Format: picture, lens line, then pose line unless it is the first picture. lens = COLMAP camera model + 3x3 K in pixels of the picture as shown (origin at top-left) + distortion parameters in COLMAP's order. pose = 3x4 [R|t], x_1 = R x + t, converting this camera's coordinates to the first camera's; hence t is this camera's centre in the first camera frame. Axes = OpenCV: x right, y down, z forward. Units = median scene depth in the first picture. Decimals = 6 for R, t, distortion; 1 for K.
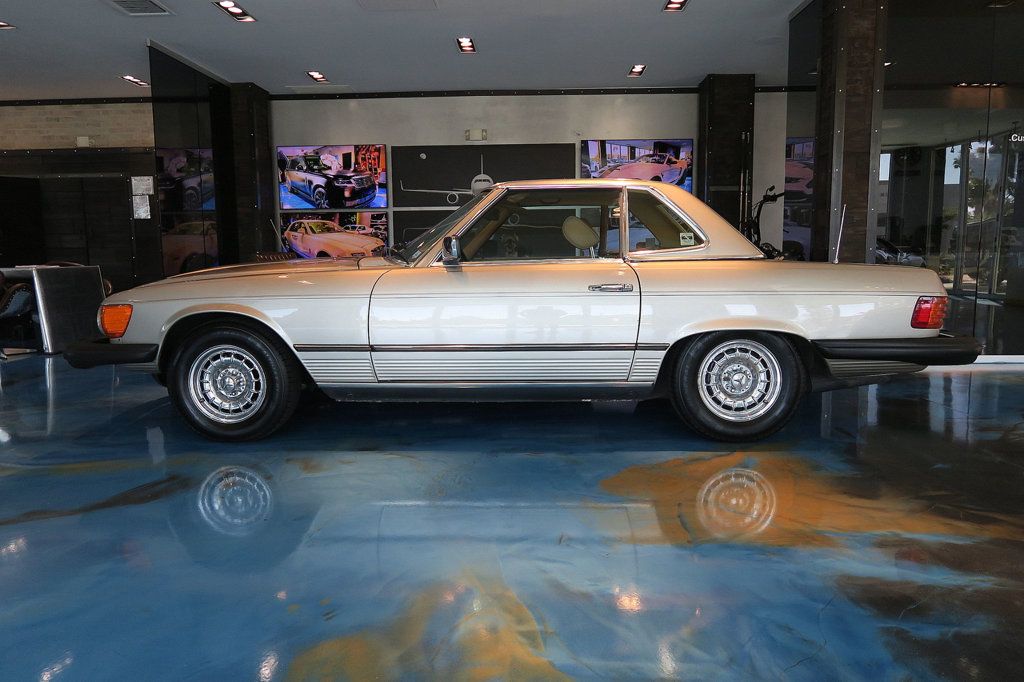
lens RADIAL K [[706.8, 0, 507.6], [0, 706.8, 342.3], [0, 0, 1]] dist [-0.025974, 0.005155]
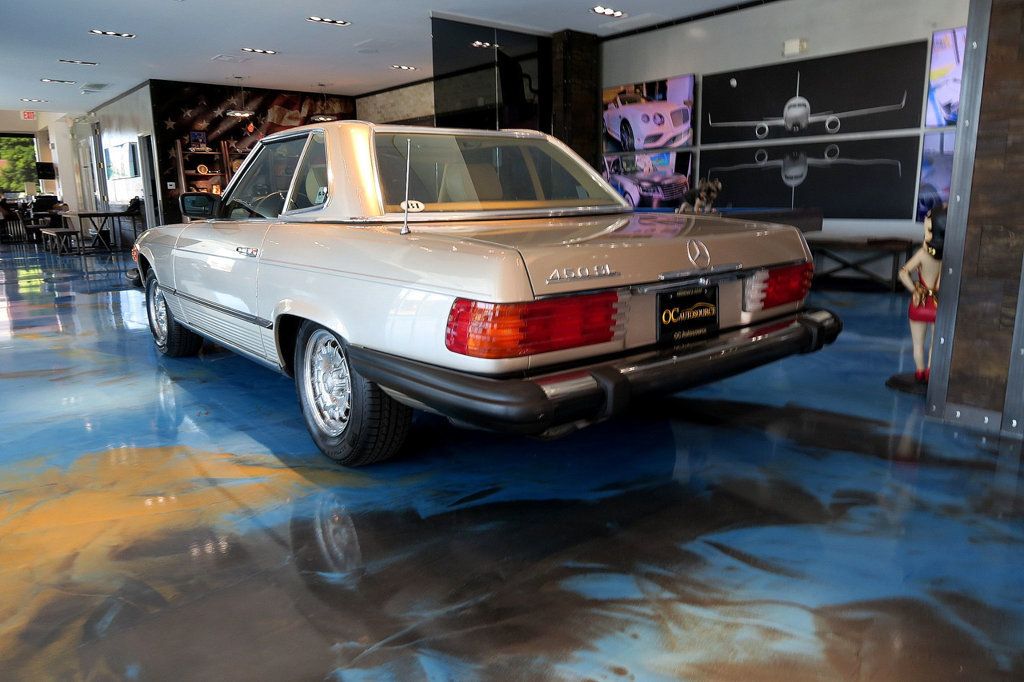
lens RADIAL K [[700.3, 0, 508.1], [0, 700.3, 341.0], [0, 0, 1]] dist [-0.026423, 0.006225]
pose [[0.675270, 0.147842, -0.722601, 0.391650], [-0.084882, 0.988773, 0.122978, -0.039029], [0.732670, -0.021707, 0.680238, 0.245267]]
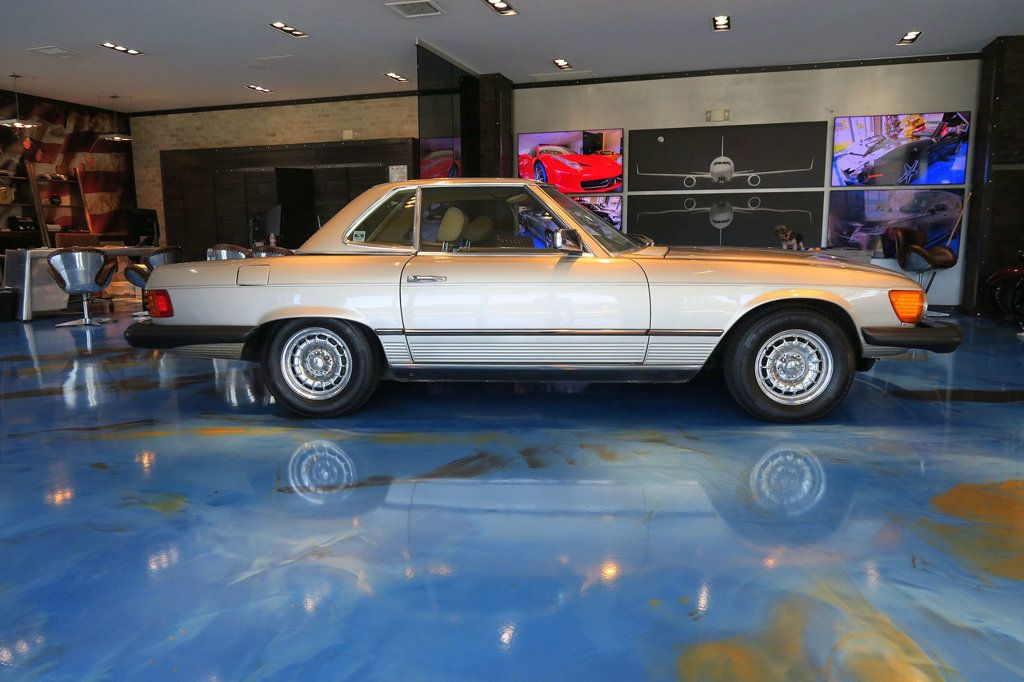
lens RADIAL K [[700.3, 0, 508.1], [0, 700.3, 341.0], [0, 0, 1]] dist [-0.026423, 0.006225]
pose [[0.962046, 0.044965, -0.269156, -0.055562], [-0.037720, 0.998775, 0.032033, -0.005653], [0.270267, -0.020664, 0.962564, -0.004839]]
